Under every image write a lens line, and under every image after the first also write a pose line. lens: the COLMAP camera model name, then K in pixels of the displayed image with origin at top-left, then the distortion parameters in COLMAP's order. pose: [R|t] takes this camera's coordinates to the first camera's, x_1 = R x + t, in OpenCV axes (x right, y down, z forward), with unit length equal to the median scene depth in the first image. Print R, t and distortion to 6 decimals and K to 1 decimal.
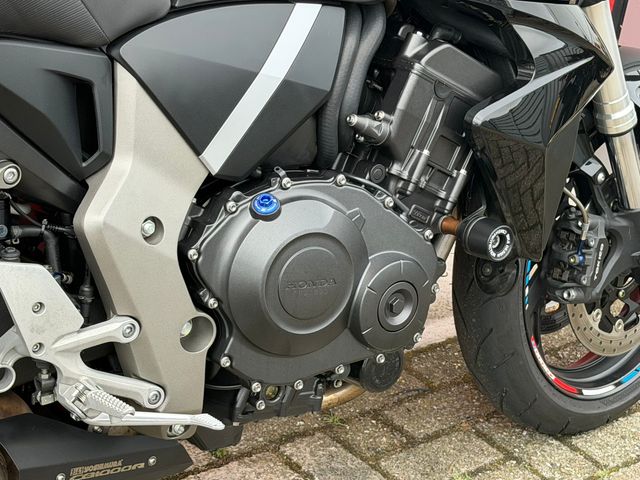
lens RADIAL K [[1509.7, 0, 334.8], [0, 1509.7, 253.1], [0, 0, 1]] dist [0.146260, 0.000000]
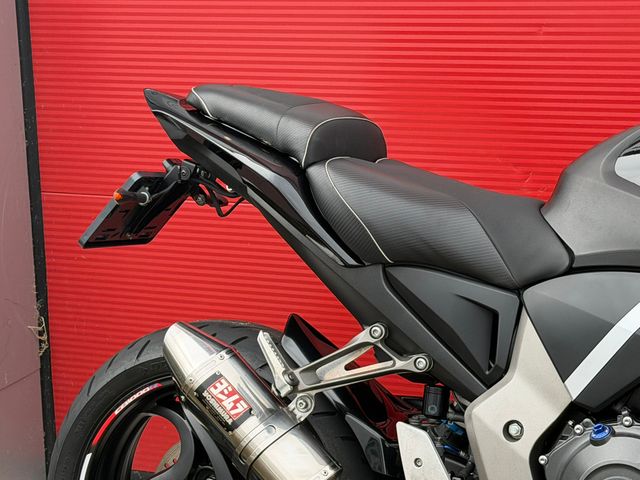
lens RADIAL K [[1509.7, 0, 321.3], [0, 1509.7, 254.5], [0, 0, 1]] dist [0.146260, 0.000000]
pose [[0.477171, 0.048779, -0.877456, 0.907965], [-0.302009, 0.946750, -0.111605, 0.035620], [0.825287, 0.318254, 0.466493, 0.216174]]
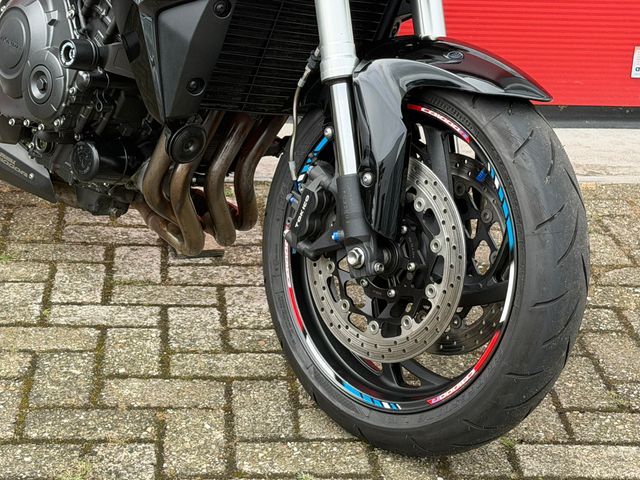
lens RADIAL K [[1509.7, 0, 330.4], [0, 1509.7, 257.1], [0, 0, 1]] dist [0.146260, 0.000000]
pose [[0.129713, 0.203544, -0.970435, 1.538324], [-0.476148, 0.871262, 0.119098, -0.124667], [0.869745, 0.446623, 0.209931, 1.081661]]
